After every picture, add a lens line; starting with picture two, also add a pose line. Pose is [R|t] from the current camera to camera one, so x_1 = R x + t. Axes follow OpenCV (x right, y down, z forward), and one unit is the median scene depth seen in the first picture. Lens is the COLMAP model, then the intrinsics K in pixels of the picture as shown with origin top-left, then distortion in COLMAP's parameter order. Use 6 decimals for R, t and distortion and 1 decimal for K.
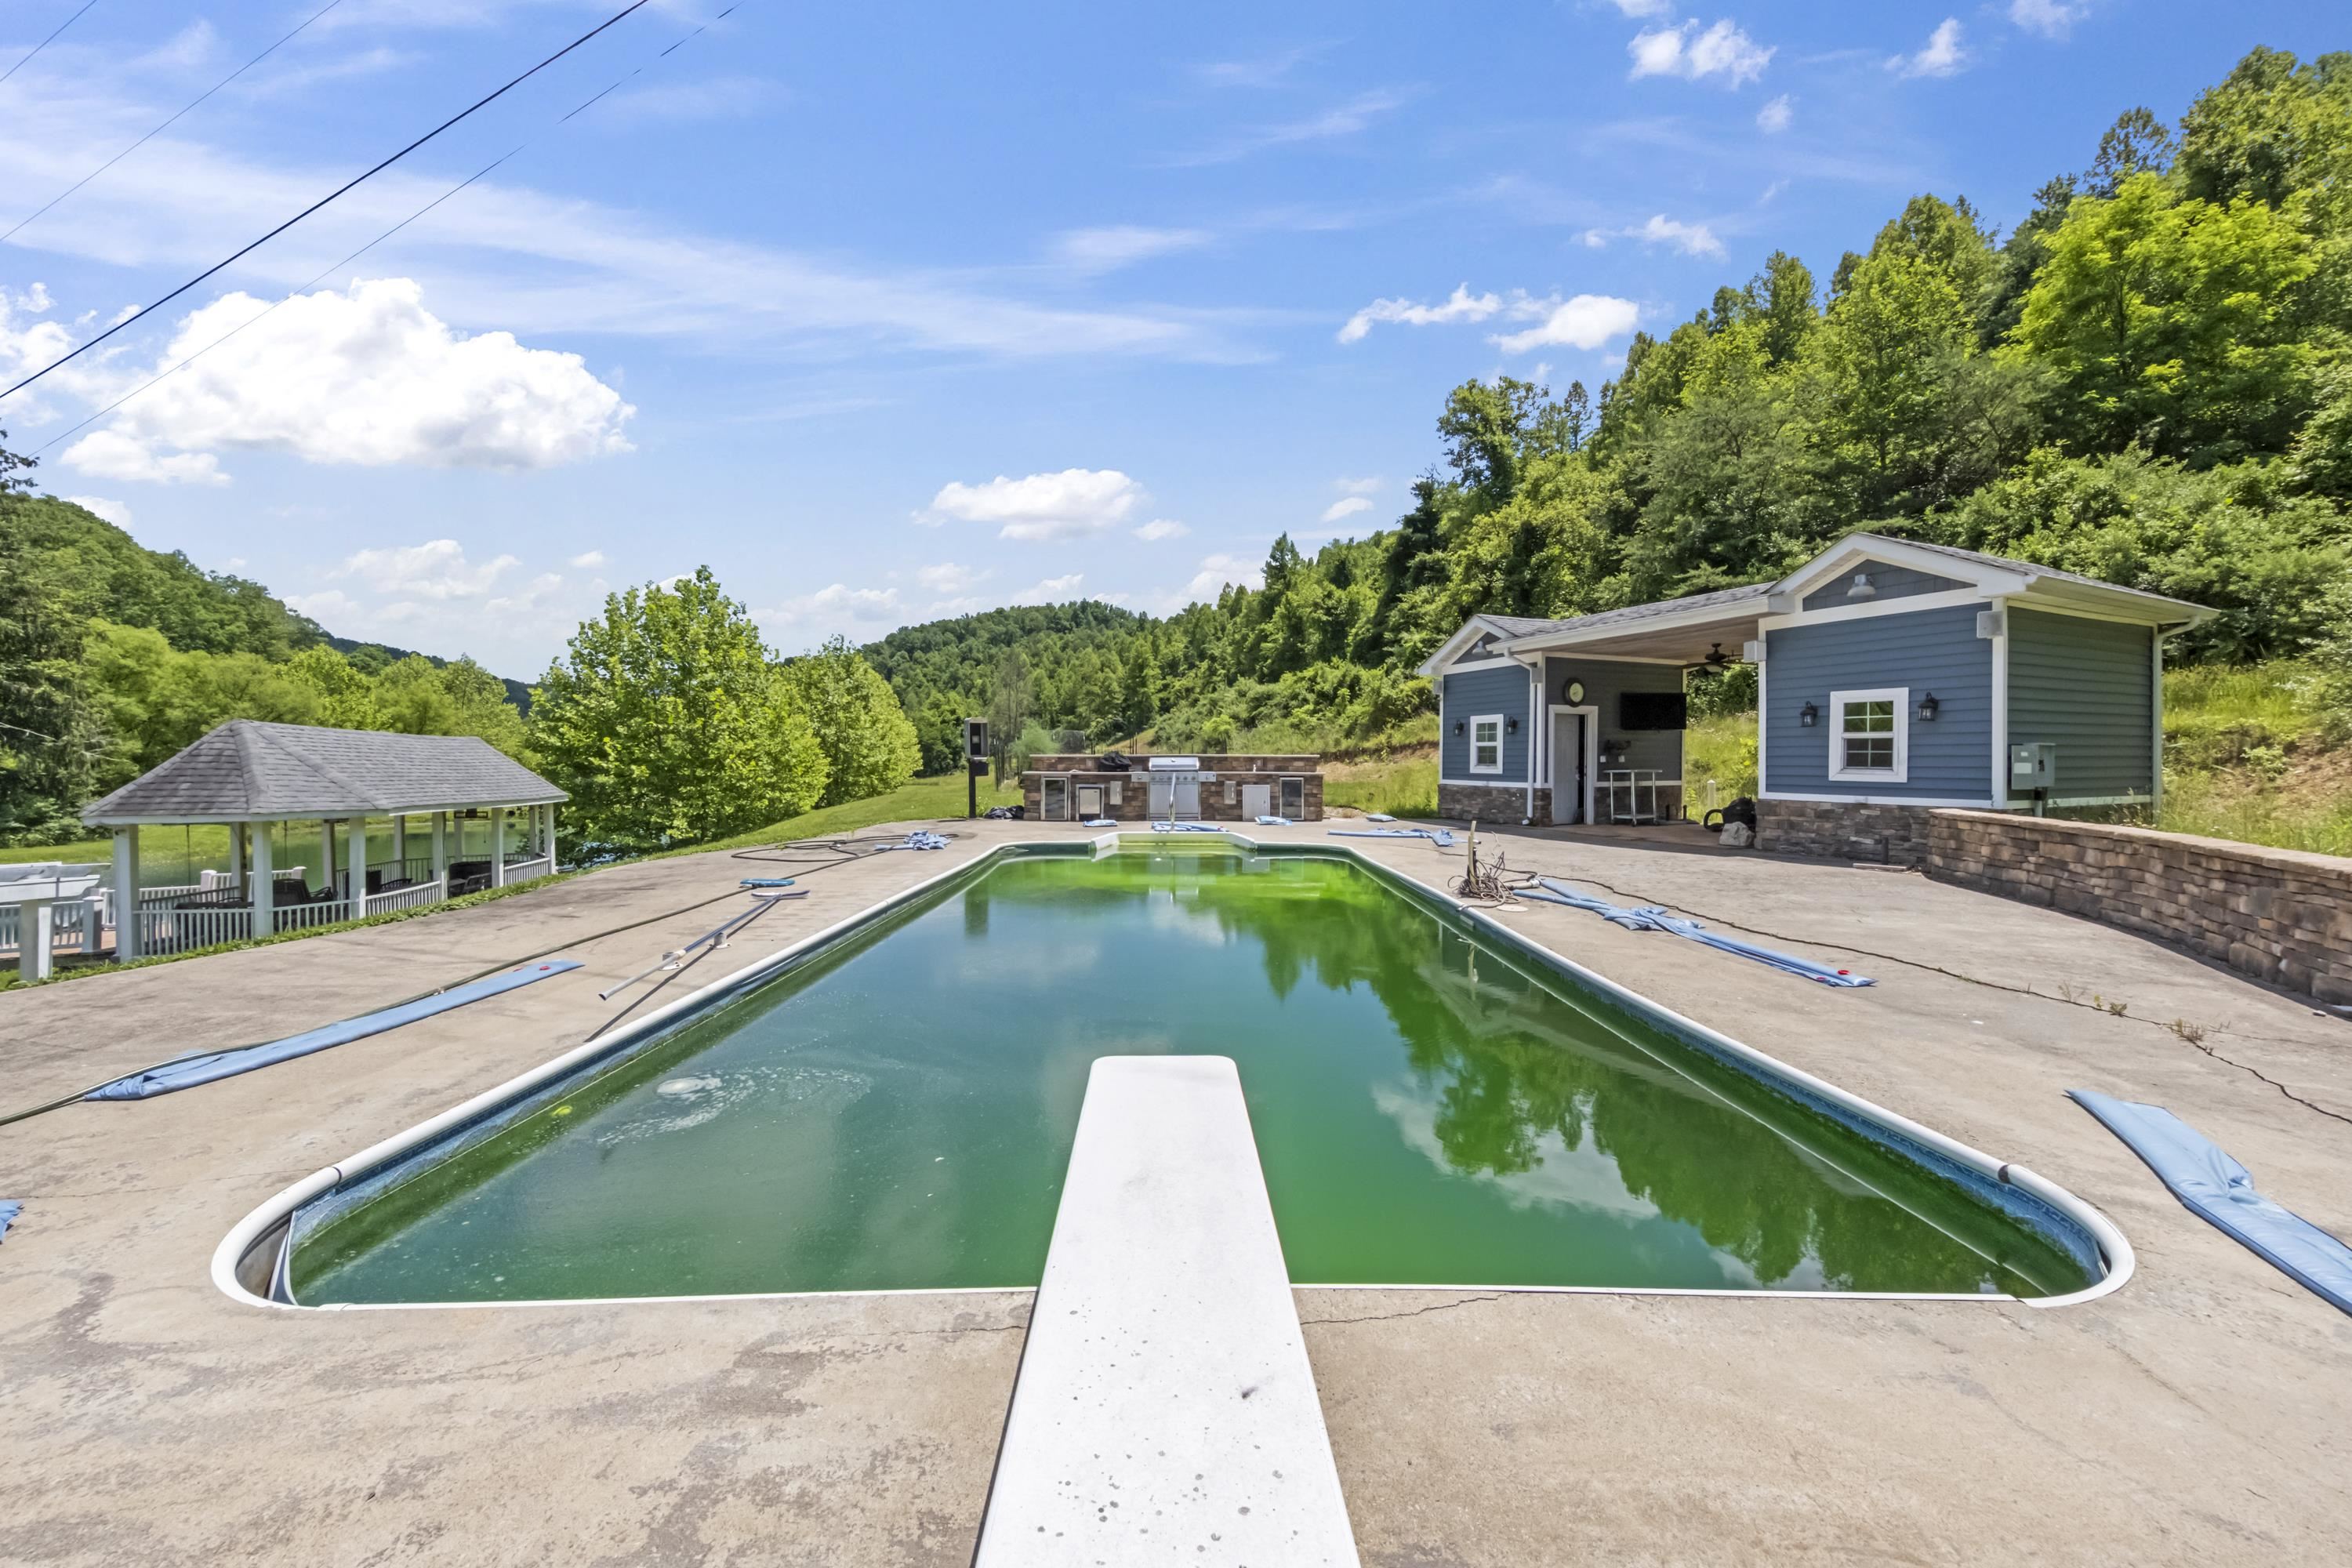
lens RADIAL K [[832.9, 0, 1145.5], [0, 832.9, 764.6], [0, 0, 1]] dist [-0.000063, -0.000007]
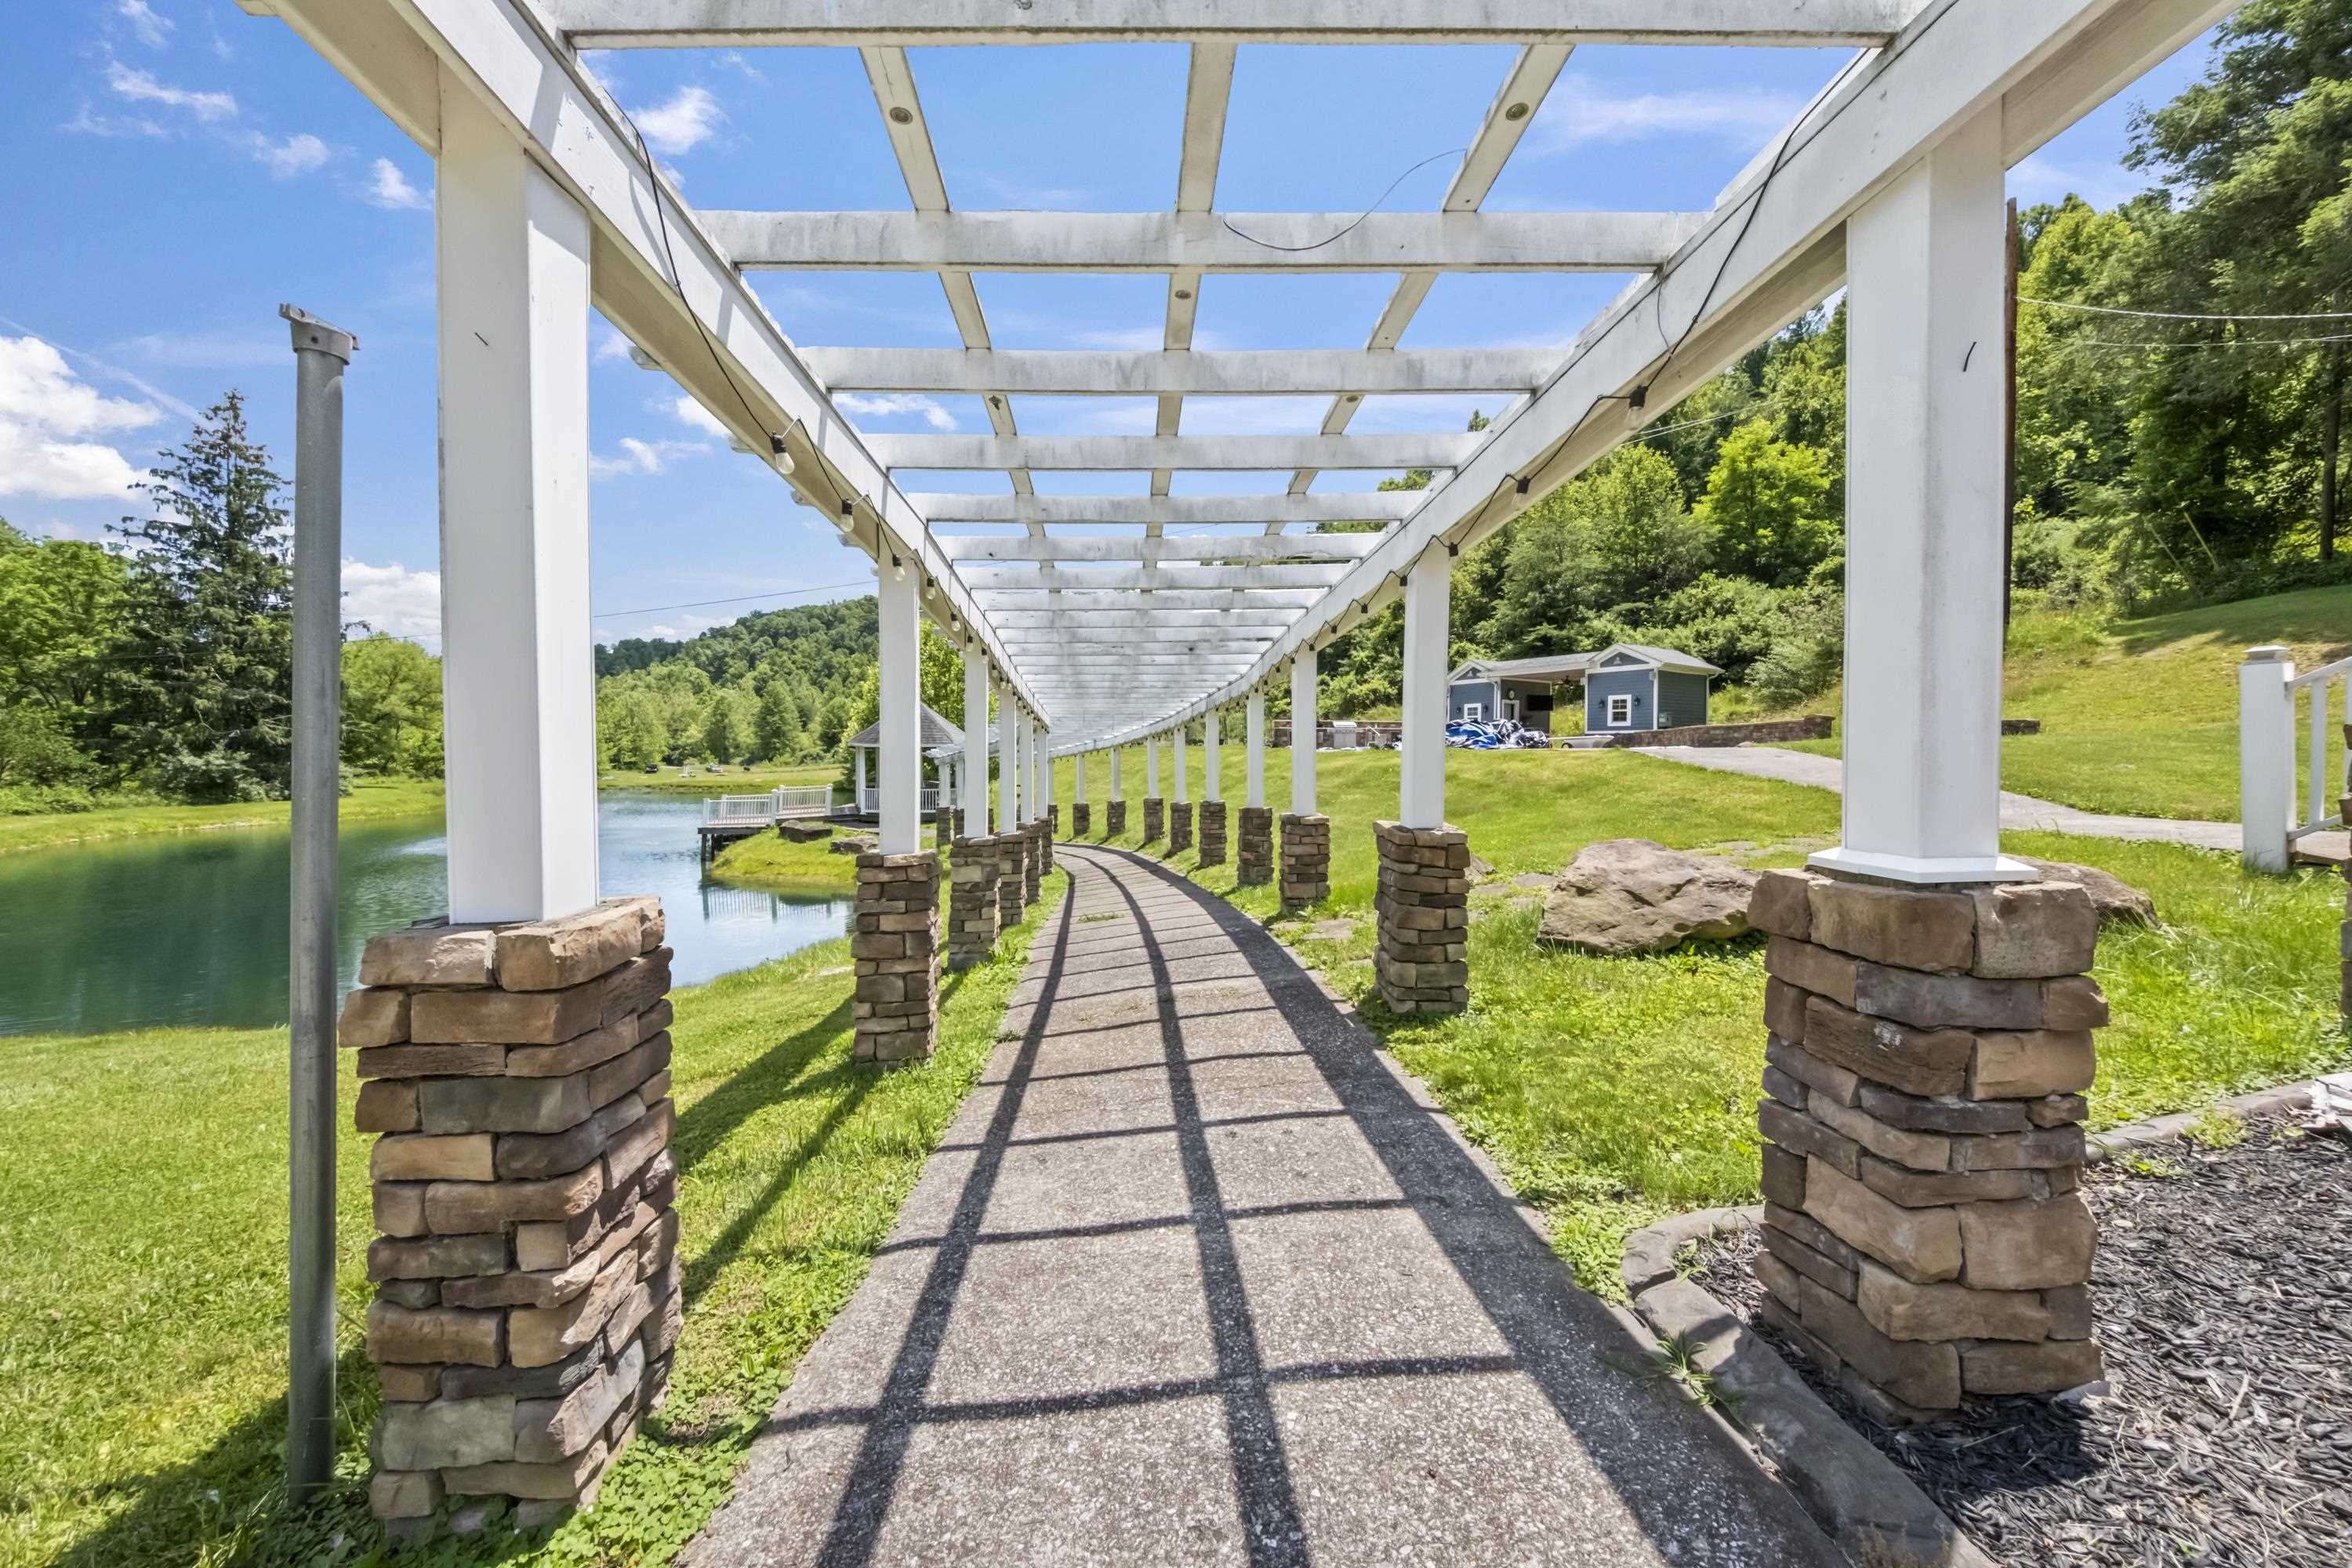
lens RADIAL K [[815.2, 0, 1166.3], [0, 815.2, 766.7], [0, 0, 1]] dist [0.065486, -0.000036]
pose [[0.979604, -0.001227, 0.200933, -0.877069], [-0.001143, 0.999931, 0.011676, 0.088066], [-0.200934, -0.011667, 0.979535, -1.057039]]
